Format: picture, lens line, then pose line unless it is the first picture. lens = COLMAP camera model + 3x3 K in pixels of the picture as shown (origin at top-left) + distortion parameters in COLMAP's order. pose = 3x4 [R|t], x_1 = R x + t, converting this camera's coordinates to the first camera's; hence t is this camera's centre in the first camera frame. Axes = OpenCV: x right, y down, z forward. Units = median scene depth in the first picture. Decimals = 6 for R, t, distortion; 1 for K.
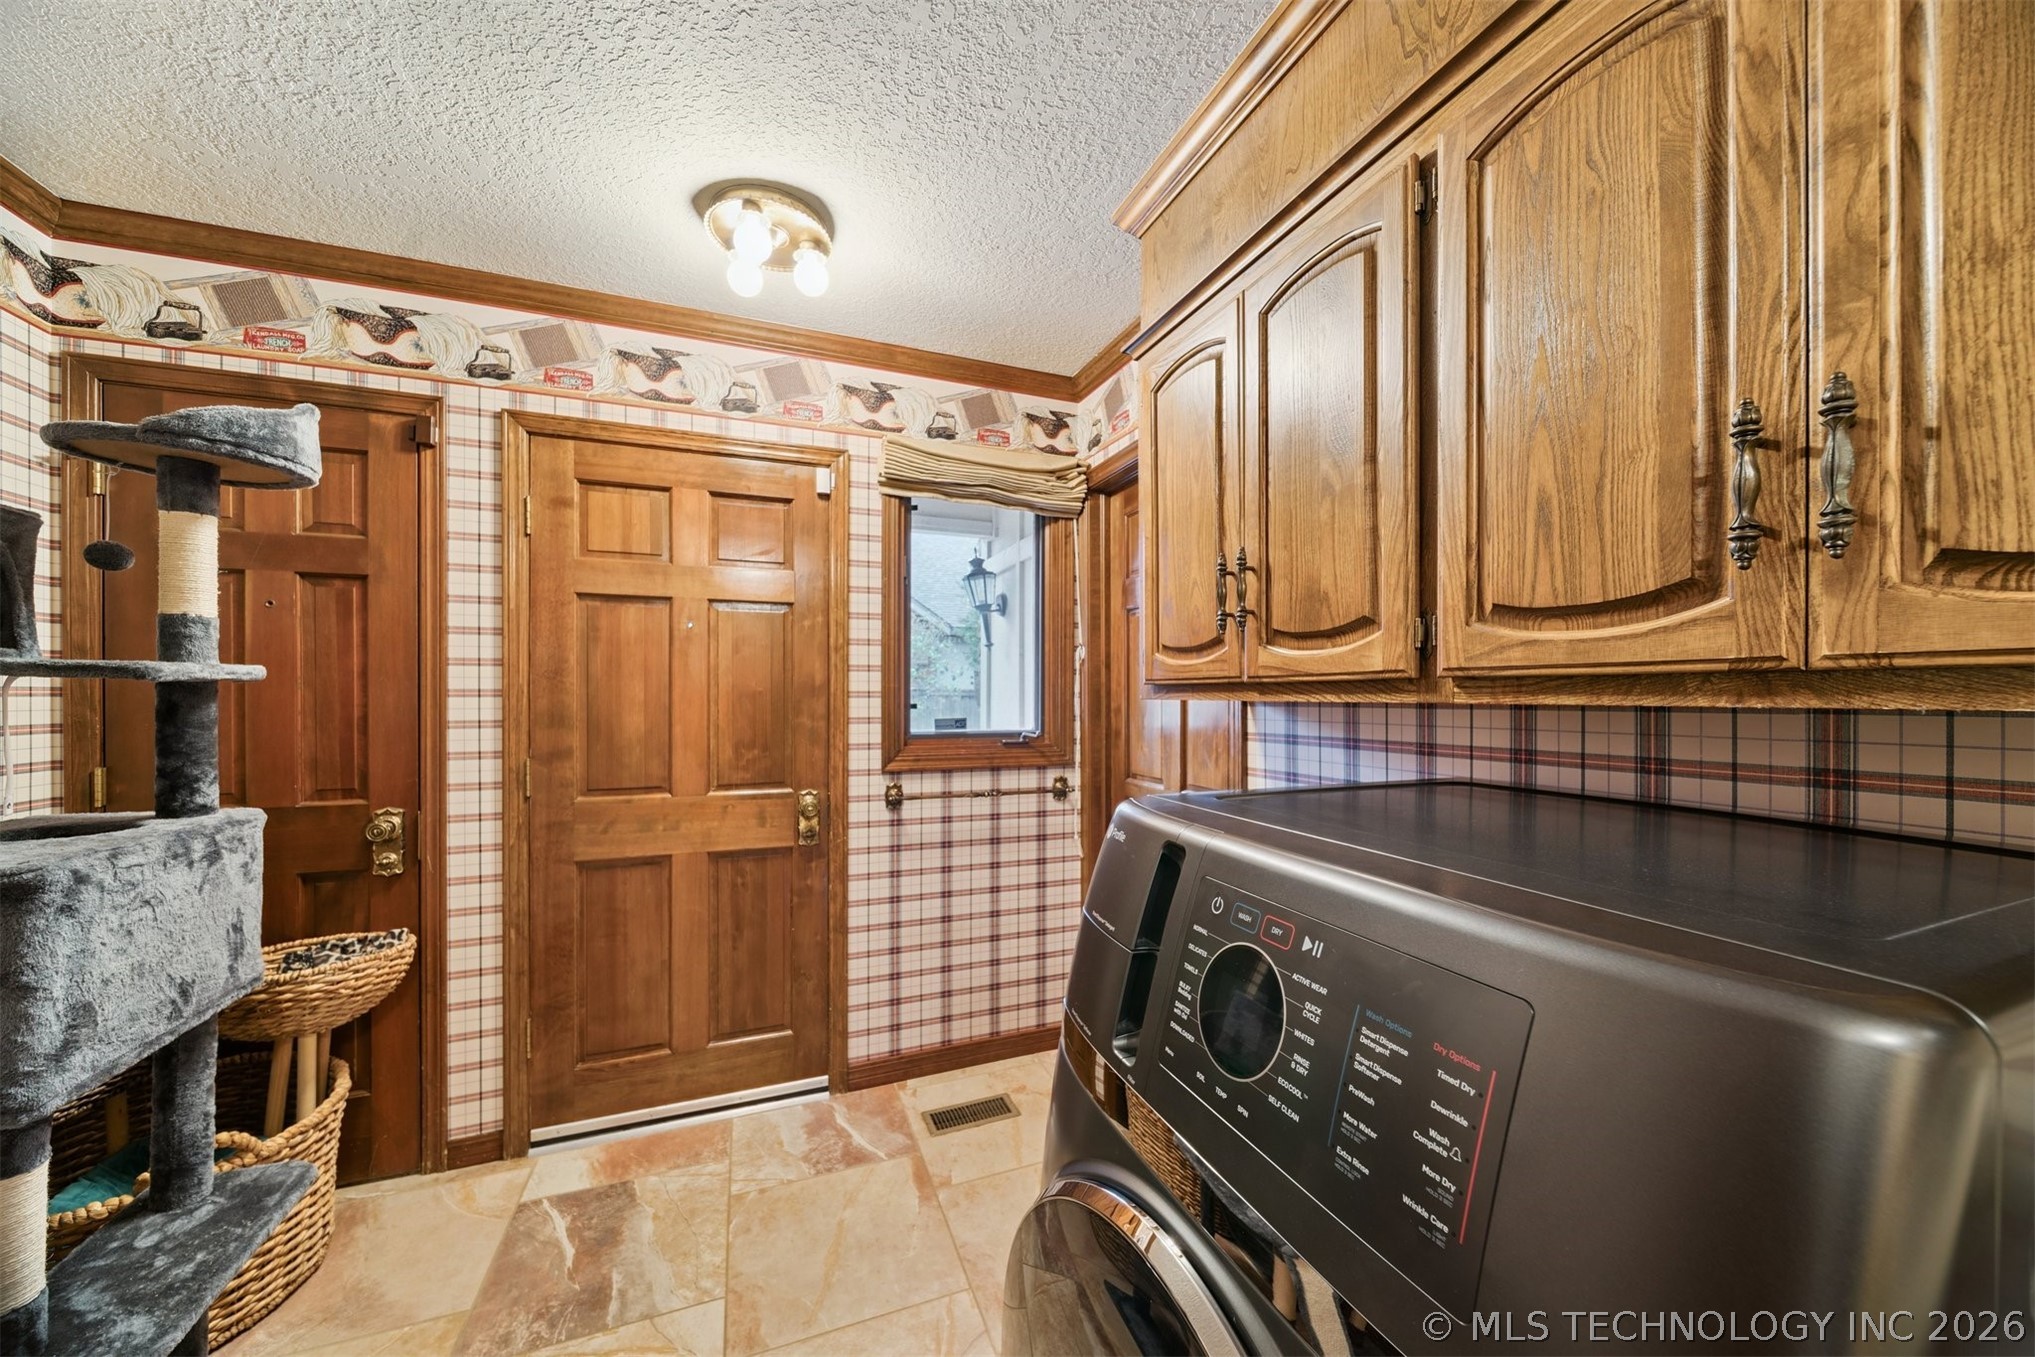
lens RADIAL K [[721.9, 0, 1017.0], [0, 721.9, 686.0], [0, 0, 1]] dist [0.001737, -0.001658]
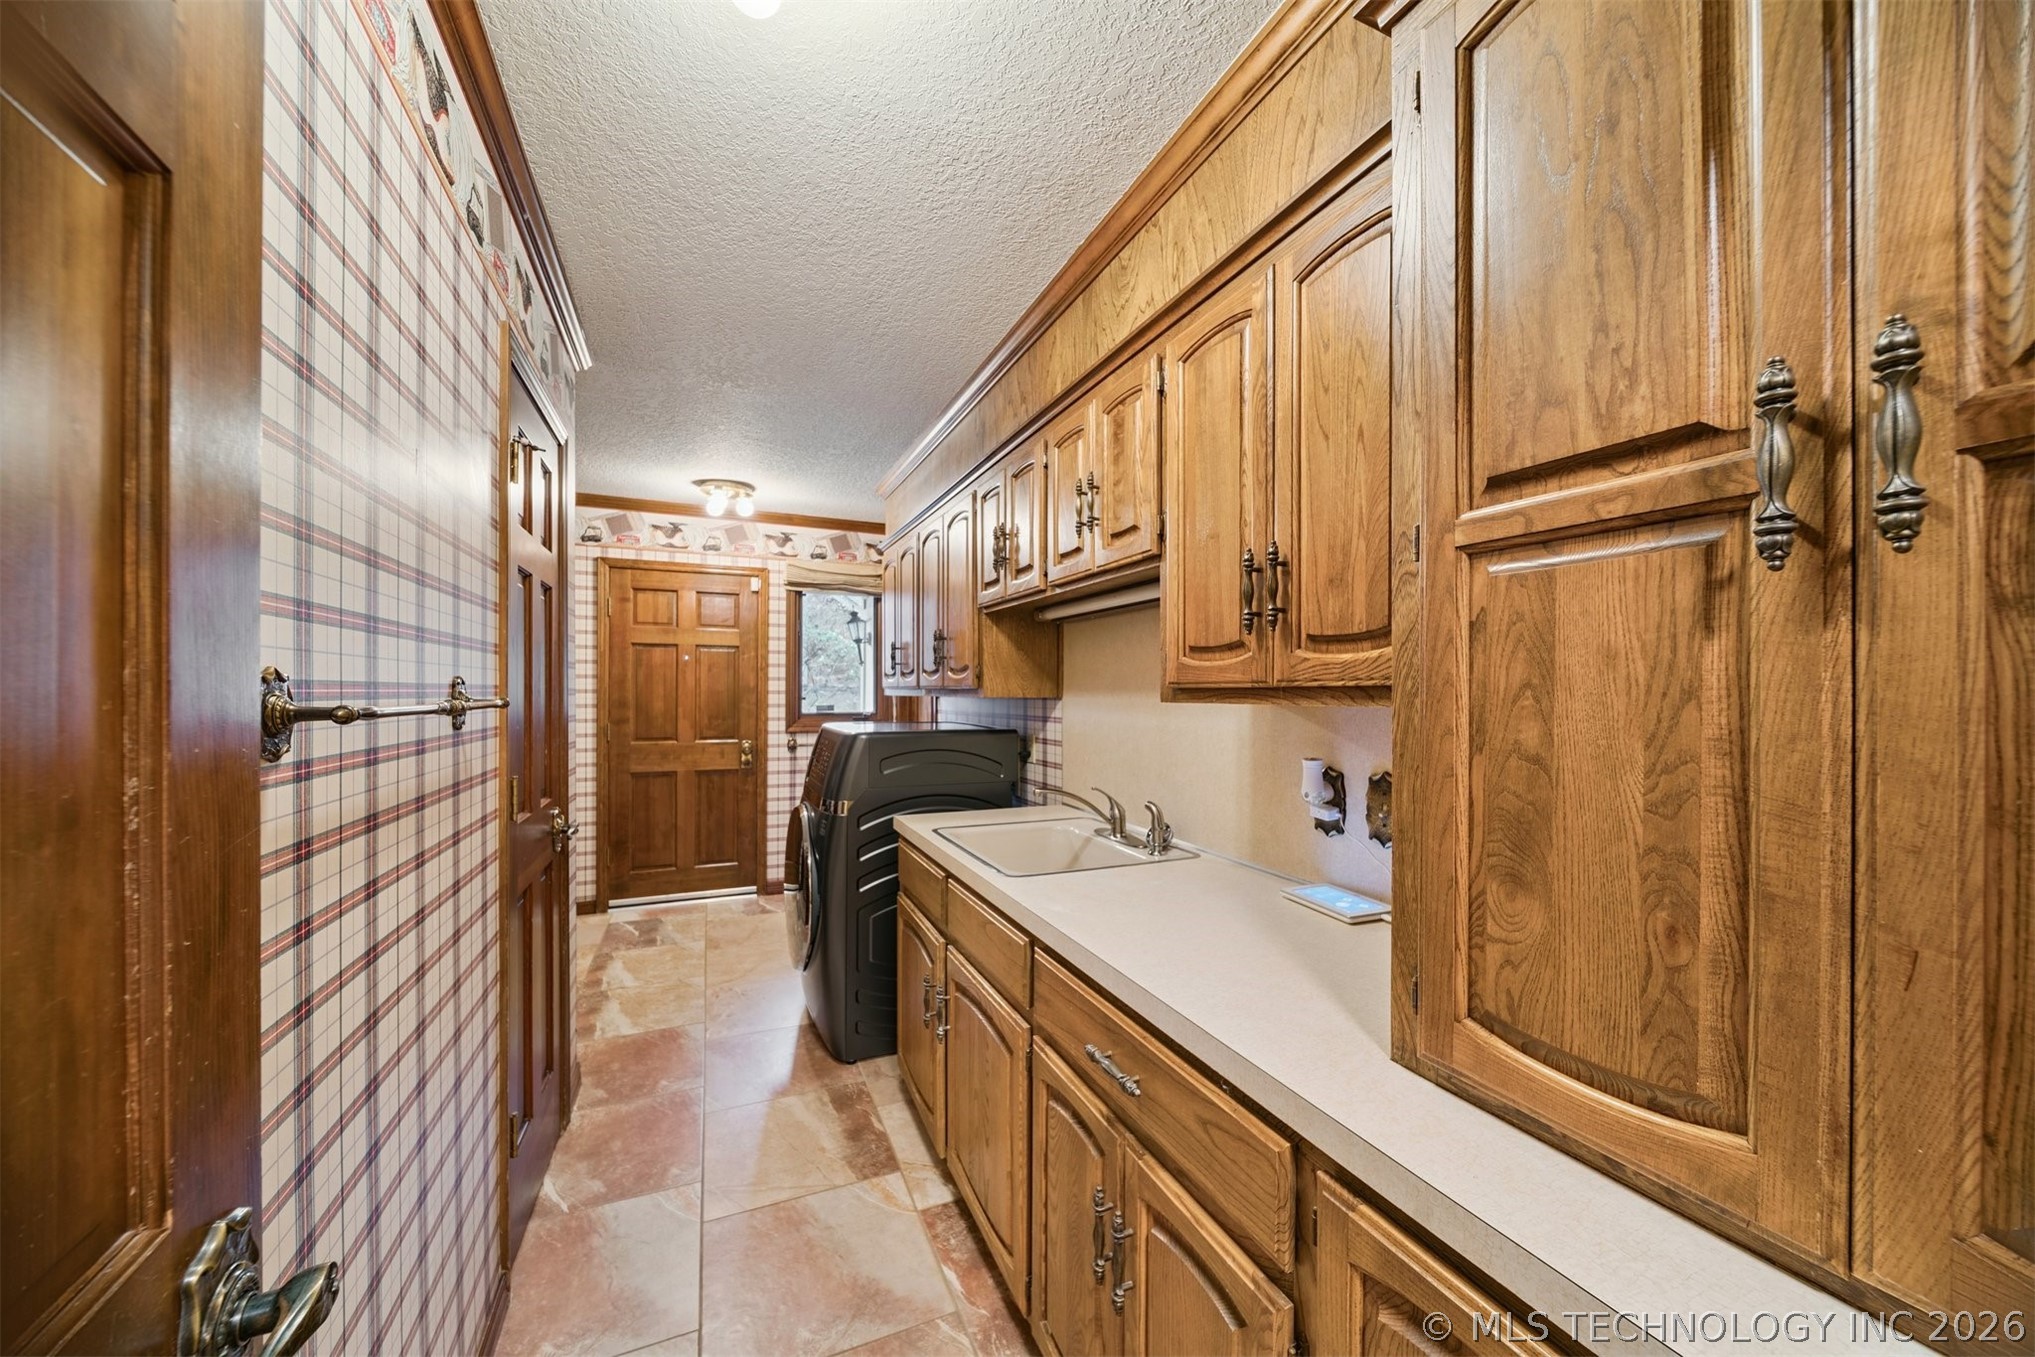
lens RADIAL K [[721.9, 0, 1018.1], [0, 721.9, 680.6], [0, 0, 1]] dist [0.001737, -0.001658]
pose [[0.999080, 0.004651, 0.042644, 0.390844], [-0.004661, 0.999989, 0.000135, -0.025122], [-0.042643, -0.000333, 0.999090, -1.065742]]
